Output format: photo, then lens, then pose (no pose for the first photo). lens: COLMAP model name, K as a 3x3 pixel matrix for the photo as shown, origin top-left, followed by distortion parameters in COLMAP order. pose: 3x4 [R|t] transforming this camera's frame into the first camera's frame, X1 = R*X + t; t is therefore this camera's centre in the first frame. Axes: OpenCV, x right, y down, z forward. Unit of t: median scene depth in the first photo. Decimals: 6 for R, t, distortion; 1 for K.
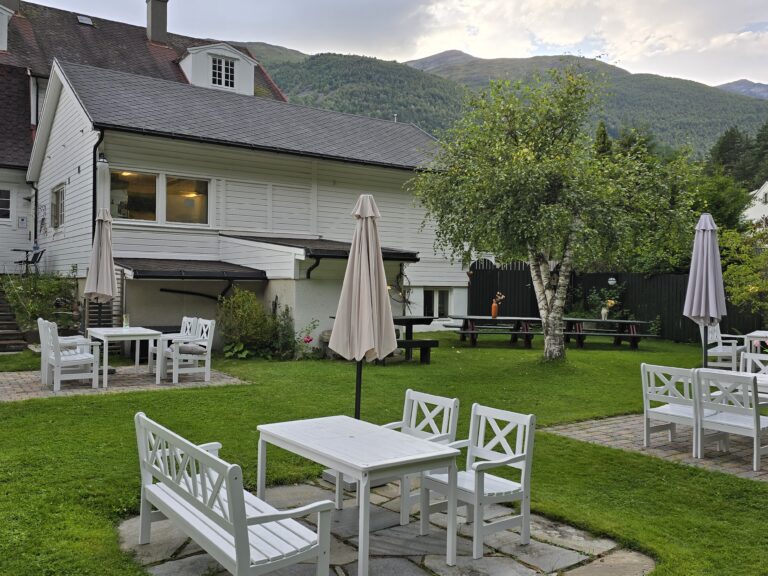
lens RADIAL K [[686.4, 0, 364.2], [0, 686.4, 282.4], [0, 0, 1]] dist [0.085782, -0.100195]
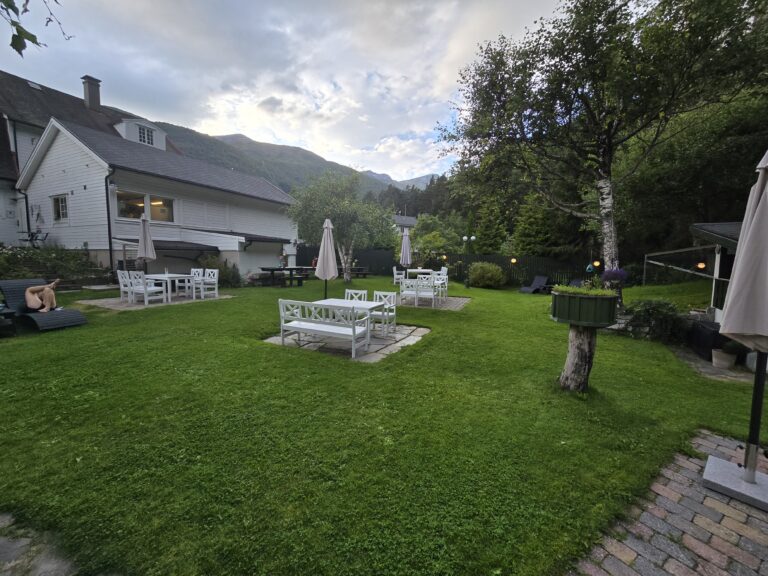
lens RADIAL K [[315.2, 0, 381.3], [0, 315.2, 283.2], [0, 0, 1]] dist [-0.001696, -0.000814]
pose [[0.862435, -0.046242, 0.504050, -0.258948], [-0.001576, 0.995568, 0.094032, 0.003486], [-0.506165, -0.081891, 0.858540, -0.114363]]
